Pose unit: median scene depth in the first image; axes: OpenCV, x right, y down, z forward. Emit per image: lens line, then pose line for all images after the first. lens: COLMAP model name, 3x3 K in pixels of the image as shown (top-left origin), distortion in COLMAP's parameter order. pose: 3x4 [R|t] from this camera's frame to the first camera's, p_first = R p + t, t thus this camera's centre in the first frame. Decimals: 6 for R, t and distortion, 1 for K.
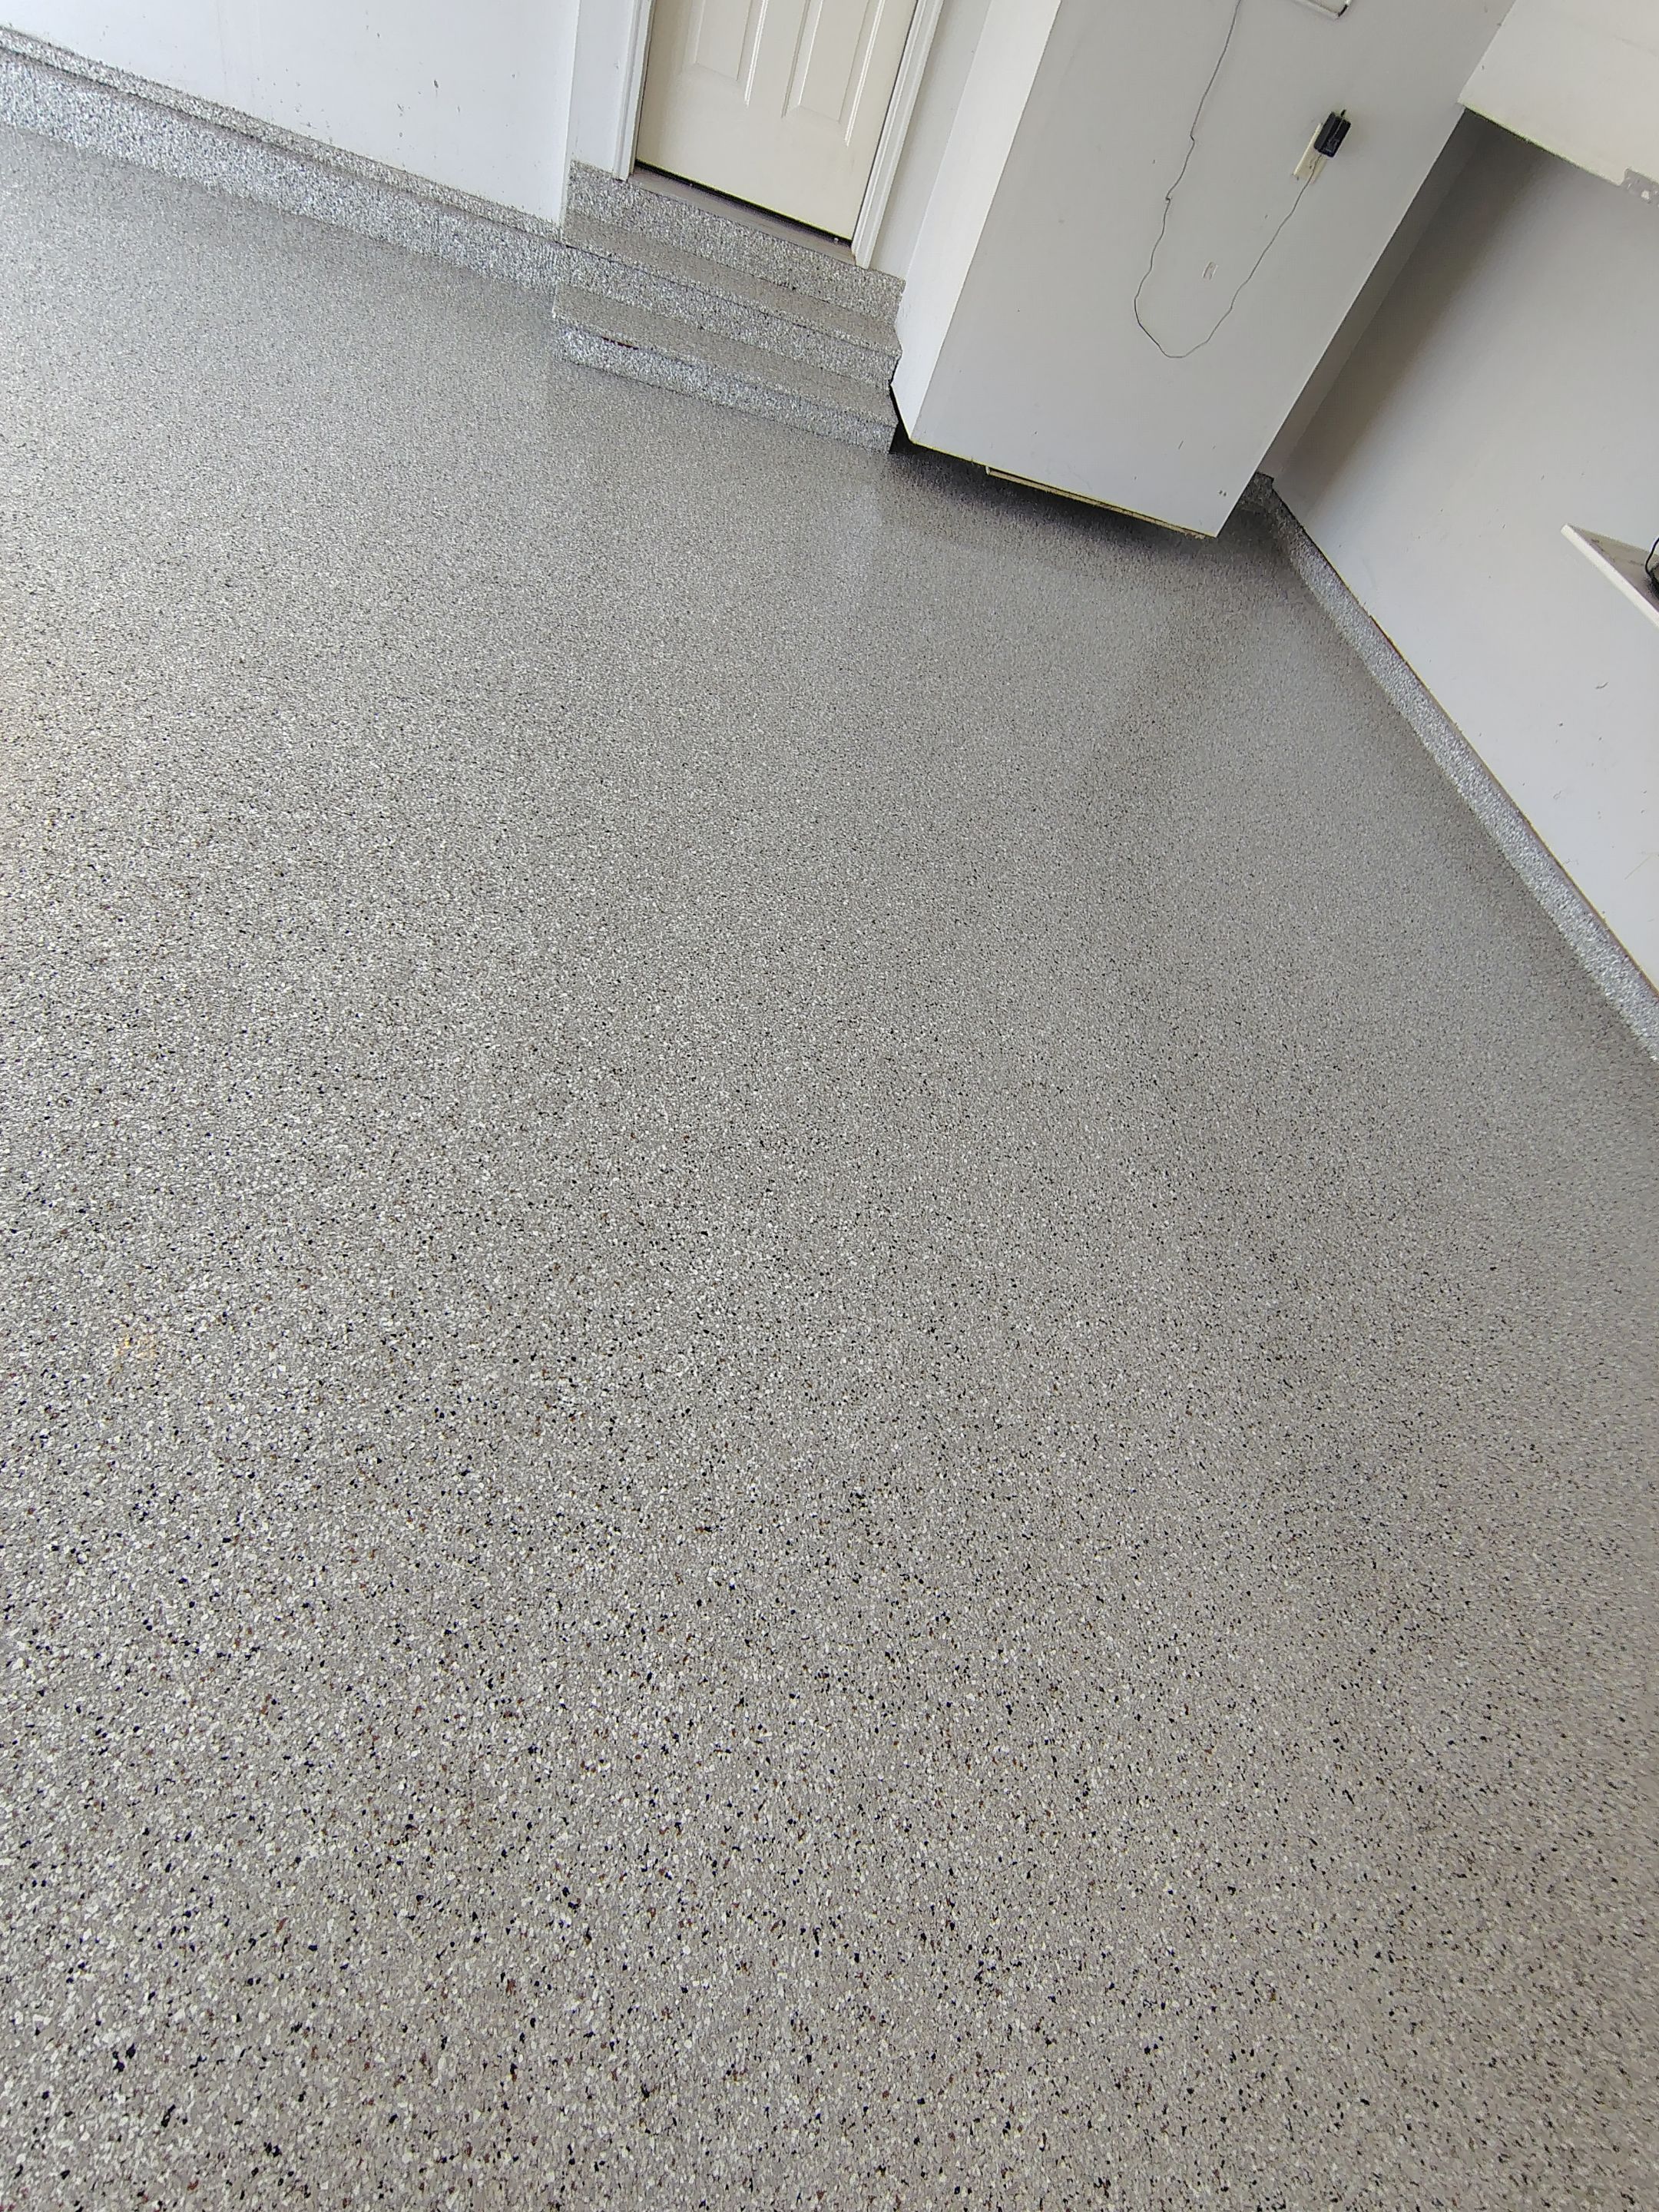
lens RADIAL K [[1038.5, 0, 816.0], [0, 1038.5, 1092.4], [0, 0, 1]] dist [-0.012555, 0.006876]
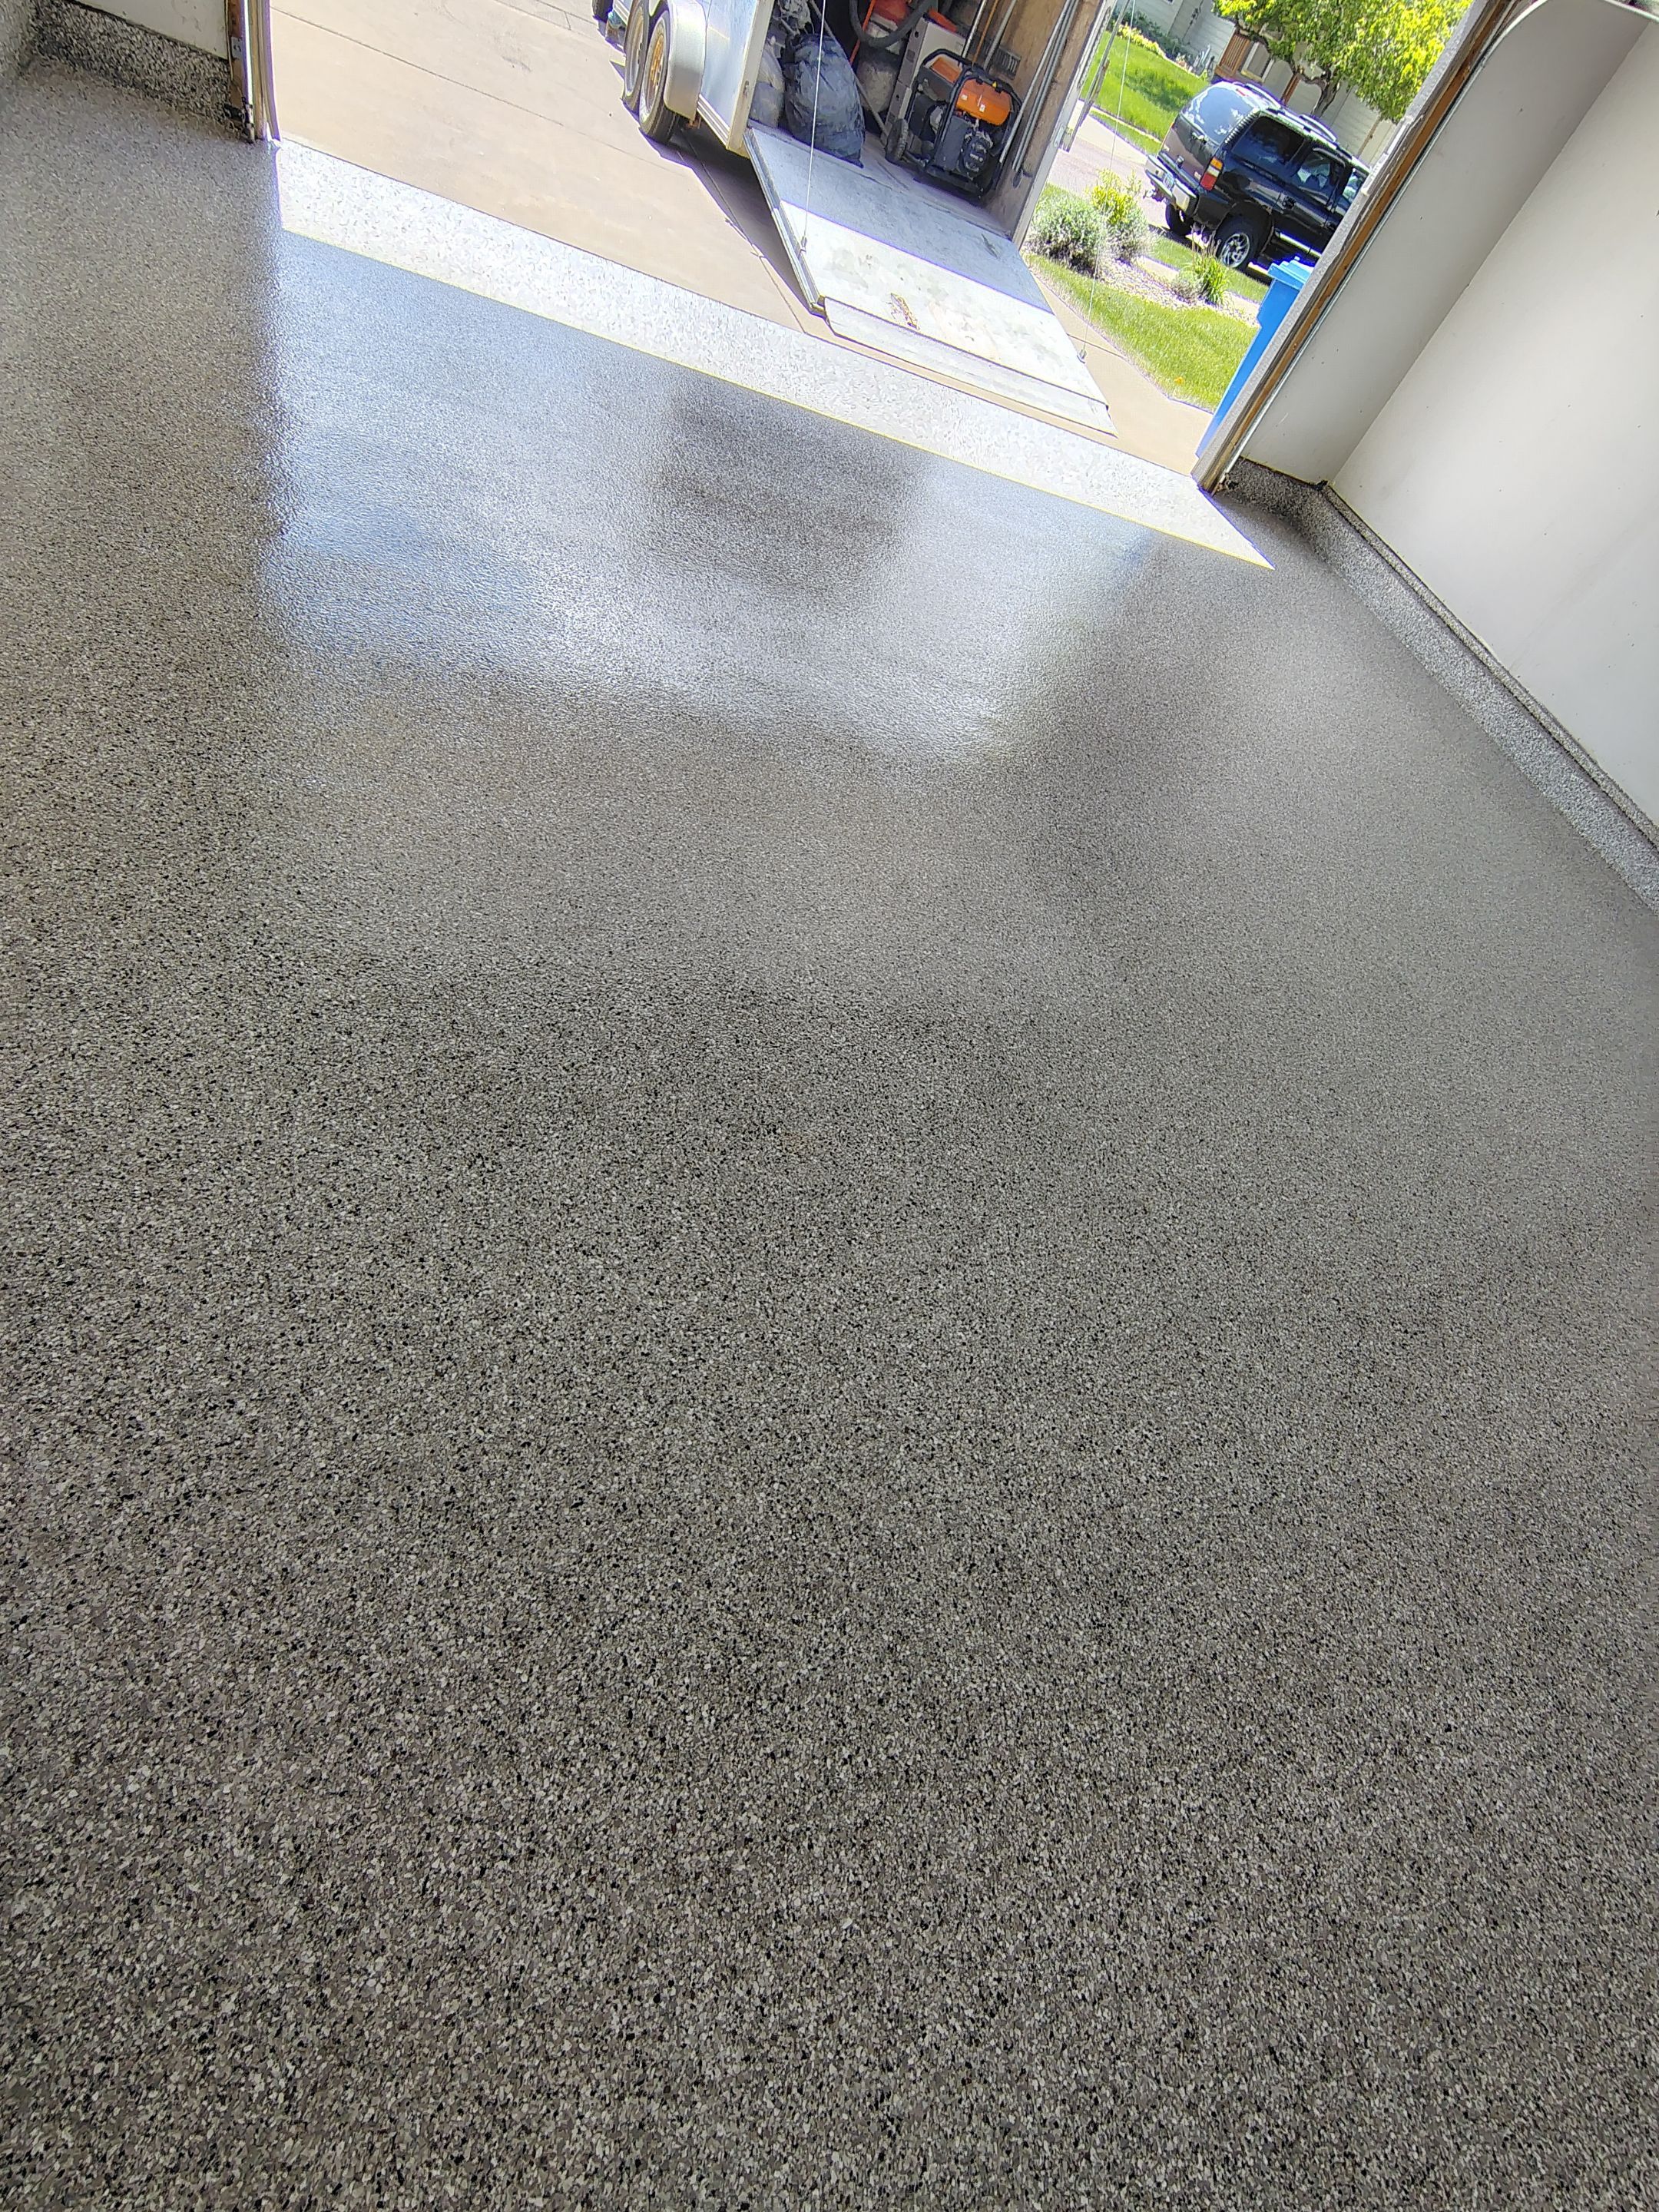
lens RADIAL K [[1038.5, 0, 835.0], [0, 1038.5, 1100.5], [0, 0, 1]] dist [-0.012555, 0.006876]
pose [[0.204012, 0.589290, -0.781739, 0.727965], [-0.922127, 0.383813, 0.048676, 0.158994], [0.328726, 0.710932, 0.621703, 0.108490]]
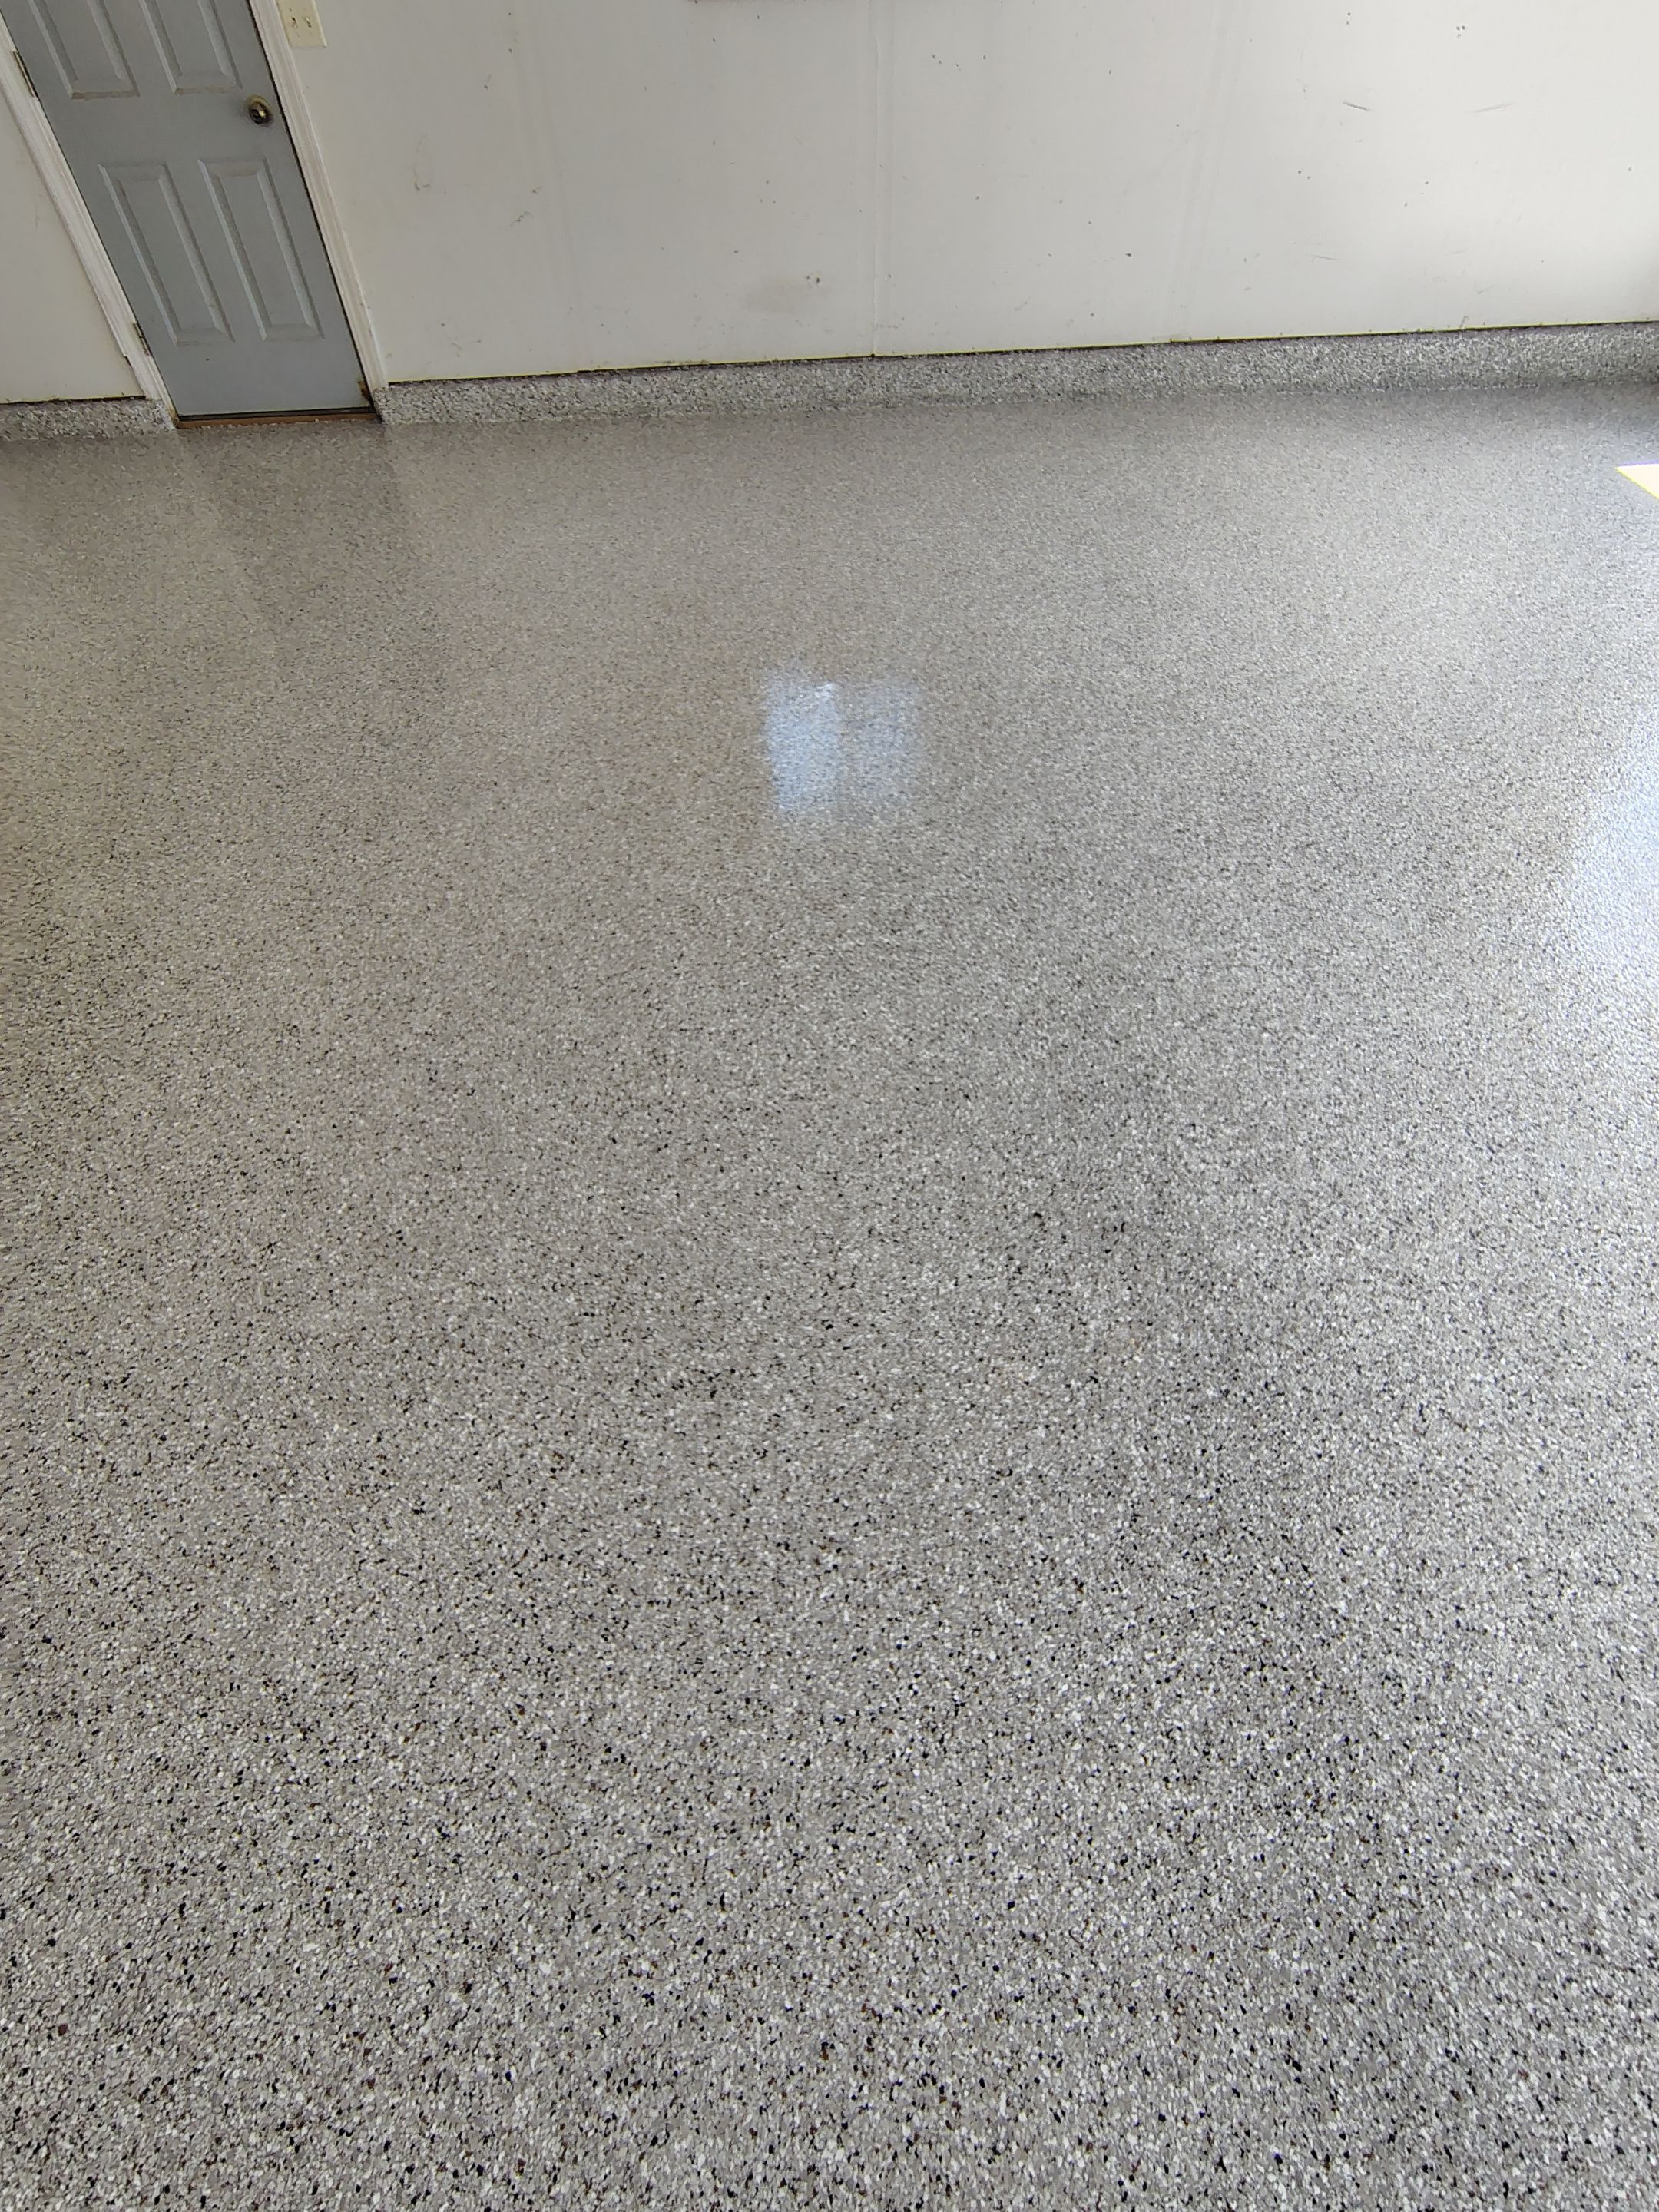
lens RADIAL K [[1038.5, 0, 825.9], [0, 1038.5, 1101.1], [0, 0, 1]] dist [-0.012555, 0.006876]
pose [[-0.962146, -0.208590, -0.175403, -0.273381], [-0.124908, -0.234519, 0.964053, -1.233133], [-0.242227, 0.949469, 0.199587, 0.831122]]
